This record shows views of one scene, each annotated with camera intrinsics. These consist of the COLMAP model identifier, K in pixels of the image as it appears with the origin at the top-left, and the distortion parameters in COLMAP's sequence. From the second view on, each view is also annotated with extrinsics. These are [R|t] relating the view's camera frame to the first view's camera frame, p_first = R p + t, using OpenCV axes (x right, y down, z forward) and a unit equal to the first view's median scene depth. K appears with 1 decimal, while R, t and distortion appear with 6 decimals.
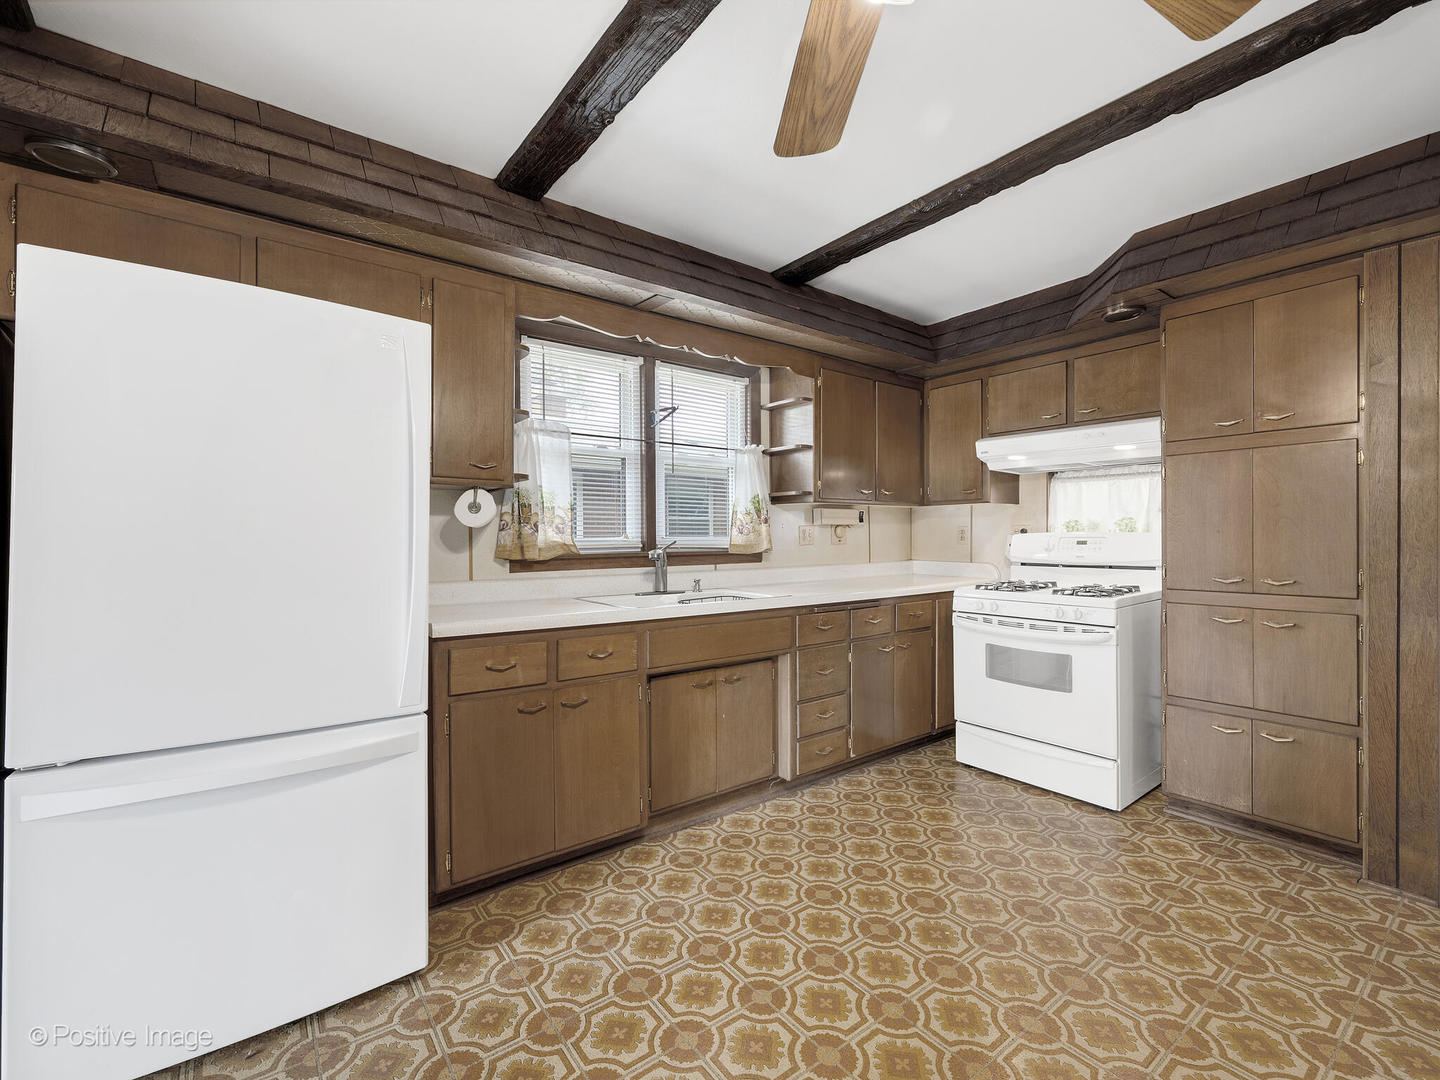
lens RADIAL K [[650.5, 0, 749.7], [0, 650.5, 537.9], [0, 0, 1]] dist [0.000840, -0.002040]
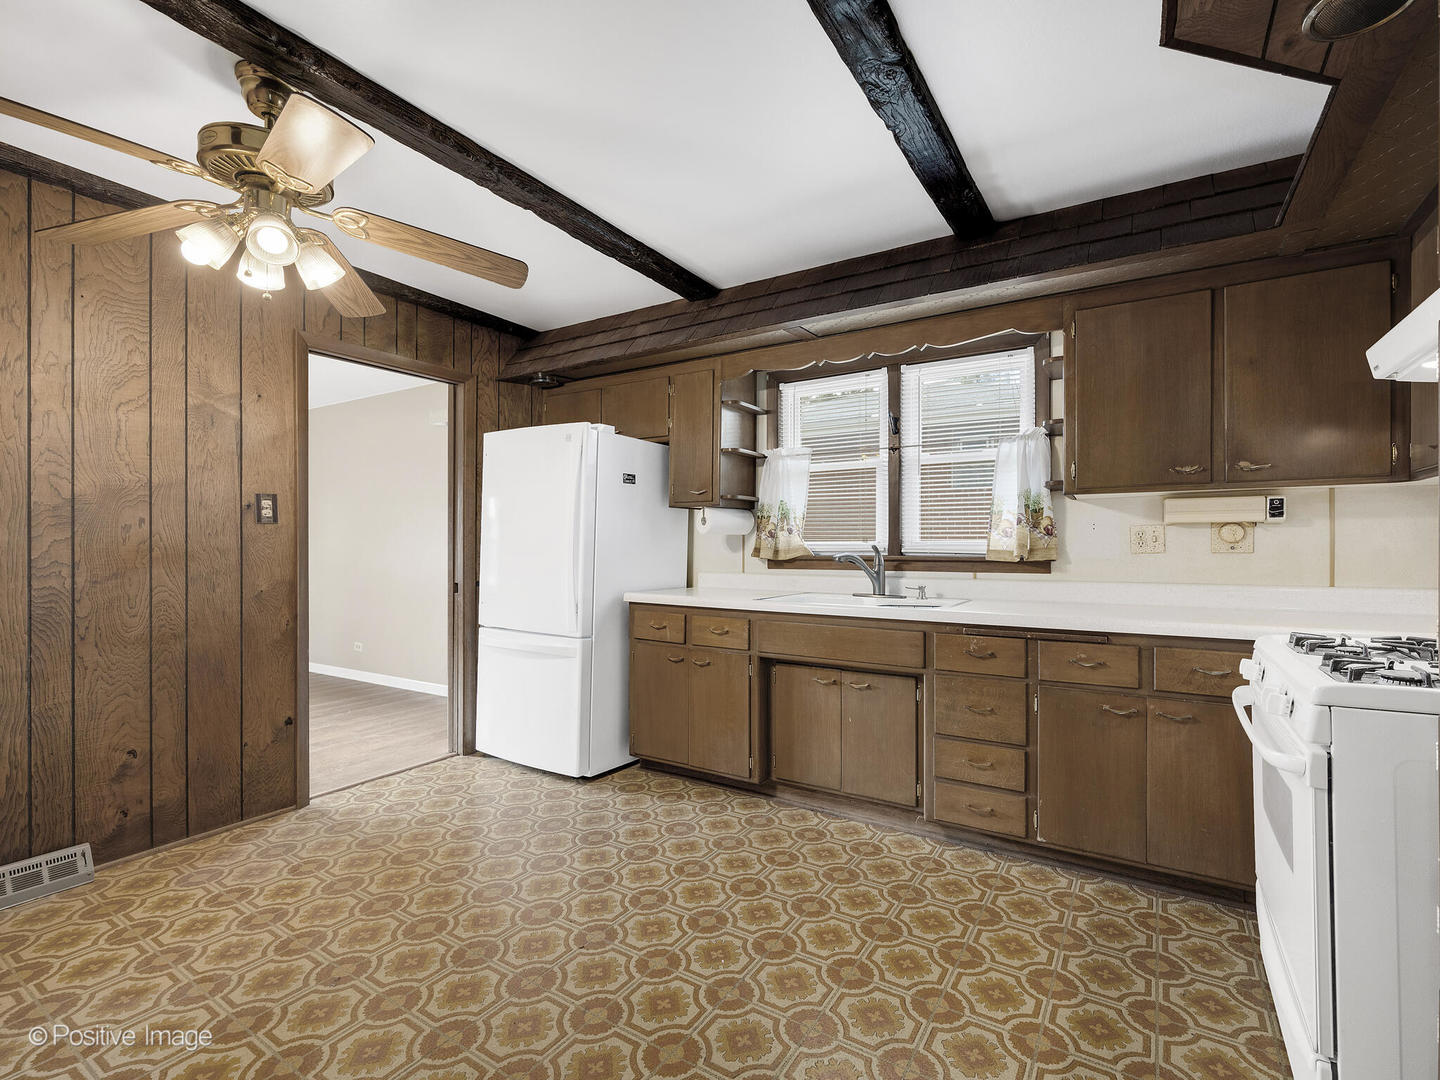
lens RADIAL K [[650.5, 0, 732.5], [0, 650.5, 544.9], [0, 0, 1]] dist [0.000840, -0.002040]
pose [[0.342180, 0.004369, -0.939624, 0.824625], [-0.003588, 0.999988, 0.003343, 0.001694], [0.939628, 0.002227, 0.342192, 0.477913]]
